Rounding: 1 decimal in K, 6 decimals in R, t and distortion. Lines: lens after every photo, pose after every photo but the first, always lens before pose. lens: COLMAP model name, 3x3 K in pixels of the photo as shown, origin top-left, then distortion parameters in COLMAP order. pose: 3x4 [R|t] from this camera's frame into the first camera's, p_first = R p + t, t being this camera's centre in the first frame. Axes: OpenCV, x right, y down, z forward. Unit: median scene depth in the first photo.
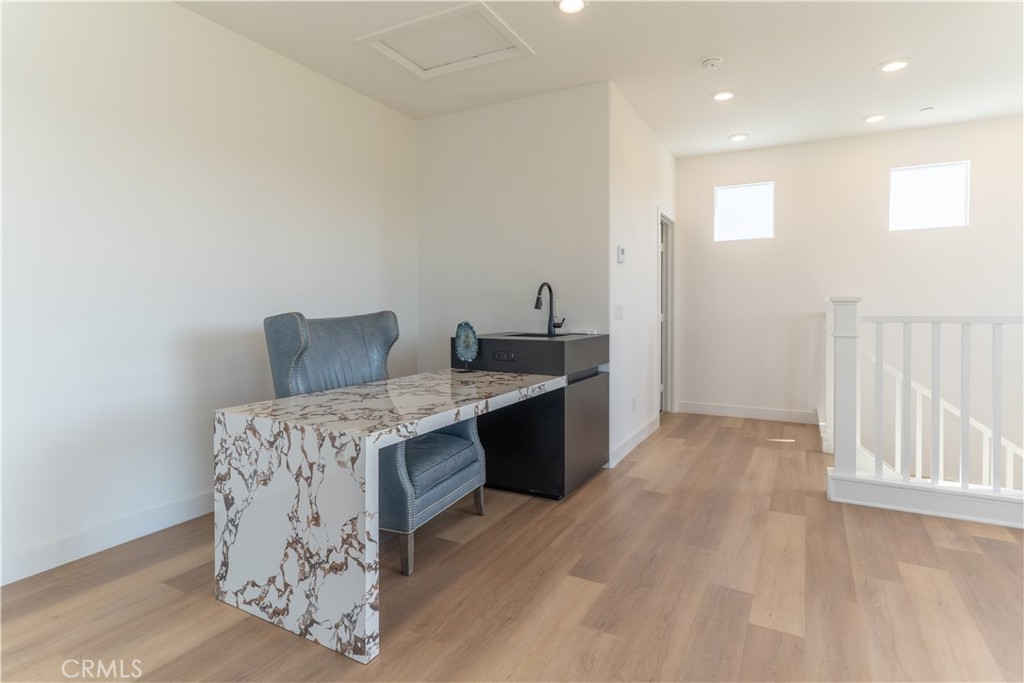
lens RADIAL K [[523.6, 0, 517.7], [0, 523.6, 316.2], [0, 0, 1]] dist [-0.003755, 0.001857]
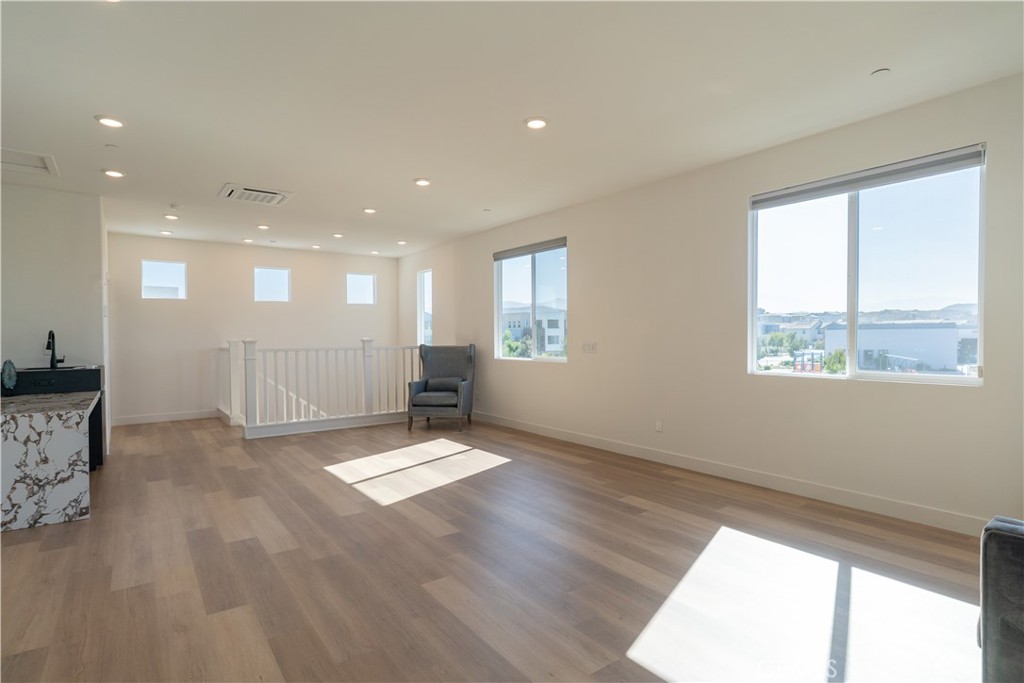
lens RADIAL K [[523.6, 0, 506.6], [0, 523.6, 341.6], [0, 0, 1]] dist [-0.003755, 0.001857]
pose [[0.422150, -0.009447, 0.906477, -1.378622], [0.025570, 0.999672, -0.001489, -0.004126], [-0.906165, 0.023808, 0.422253, -1.339625]]
